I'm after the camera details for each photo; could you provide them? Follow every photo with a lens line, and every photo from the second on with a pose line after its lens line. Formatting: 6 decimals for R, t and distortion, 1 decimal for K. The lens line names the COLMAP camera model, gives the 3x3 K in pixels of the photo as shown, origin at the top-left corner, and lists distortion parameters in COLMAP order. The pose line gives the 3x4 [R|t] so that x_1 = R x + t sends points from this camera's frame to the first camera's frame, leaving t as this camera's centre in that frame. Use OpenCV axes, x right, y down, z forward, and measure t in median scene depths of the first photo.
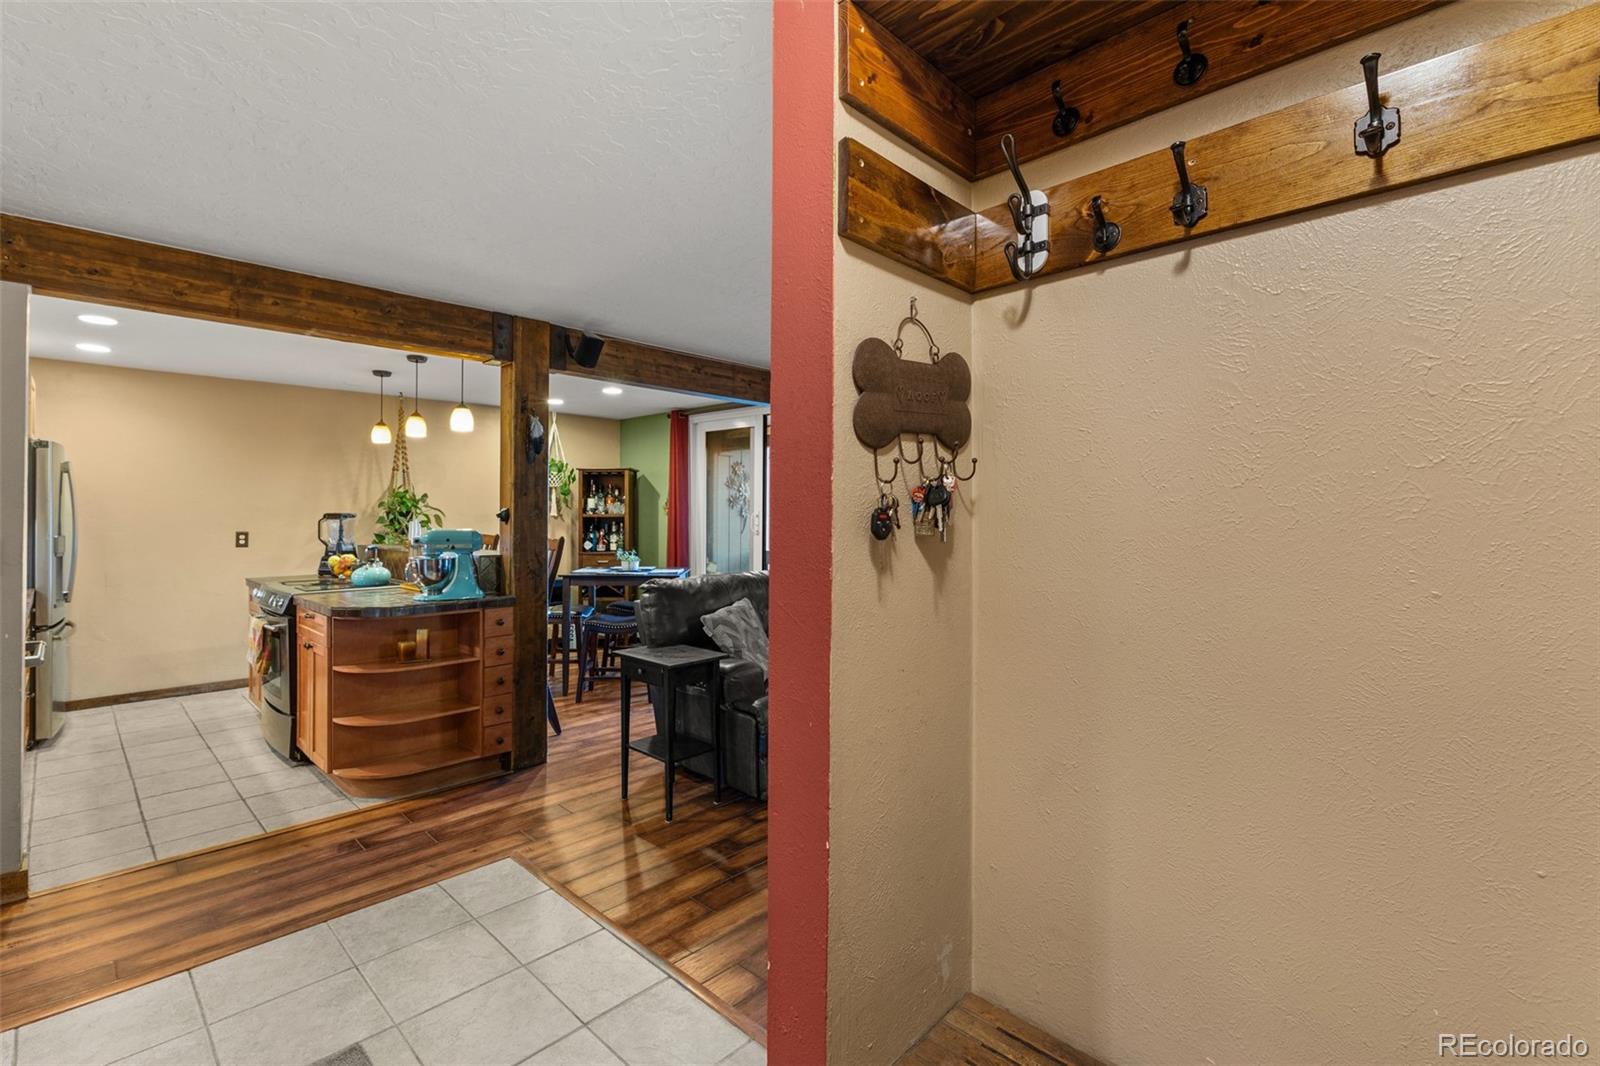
lens RADIAL K [[705.6, 0, 785.7], [0, 705.6, 519.0], [0, 0, 1]] dist [-0.001562, 0.000755]
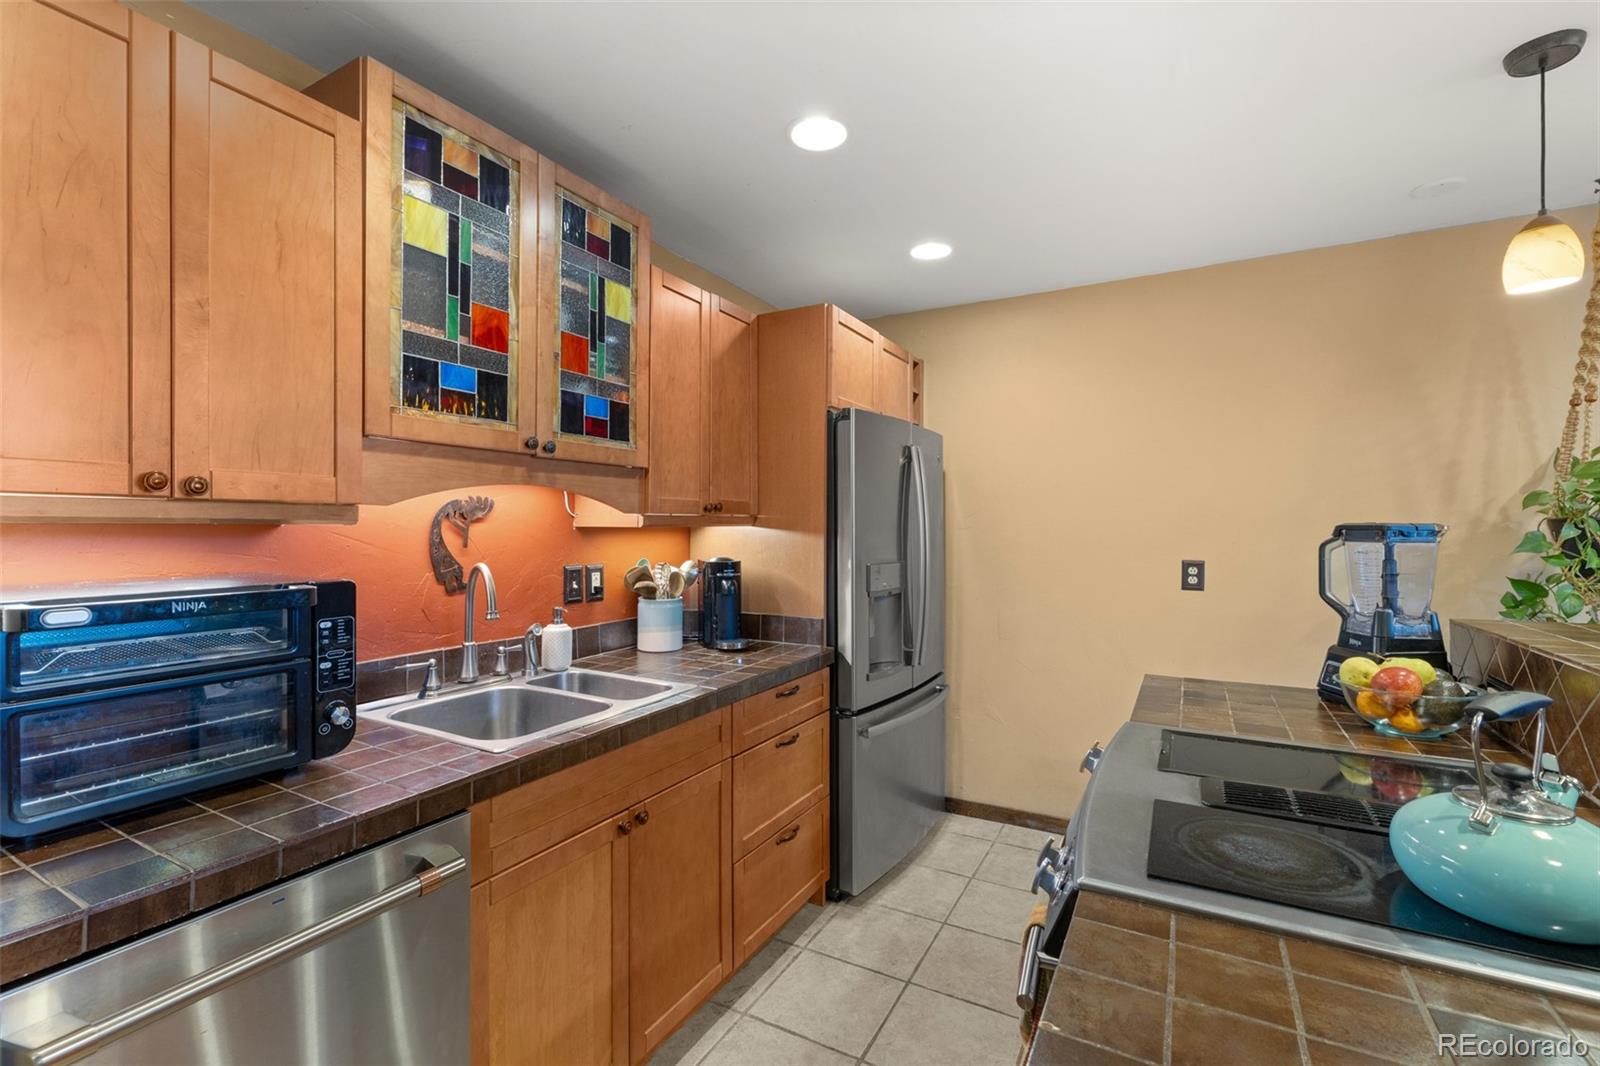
lens RADIAL K [[705.6, 0, 783.7], [0, 705.6, 526.6], [0, 0, 1]] dist [-0.001562, 0.000755]
pose [[0.248958, -0.002254, -0.968512, -0.376787], [-0.004393, 0.999984, -0.003456, -0.004452], [0.968504, 0.005116, 0.248944, 0.635971]]
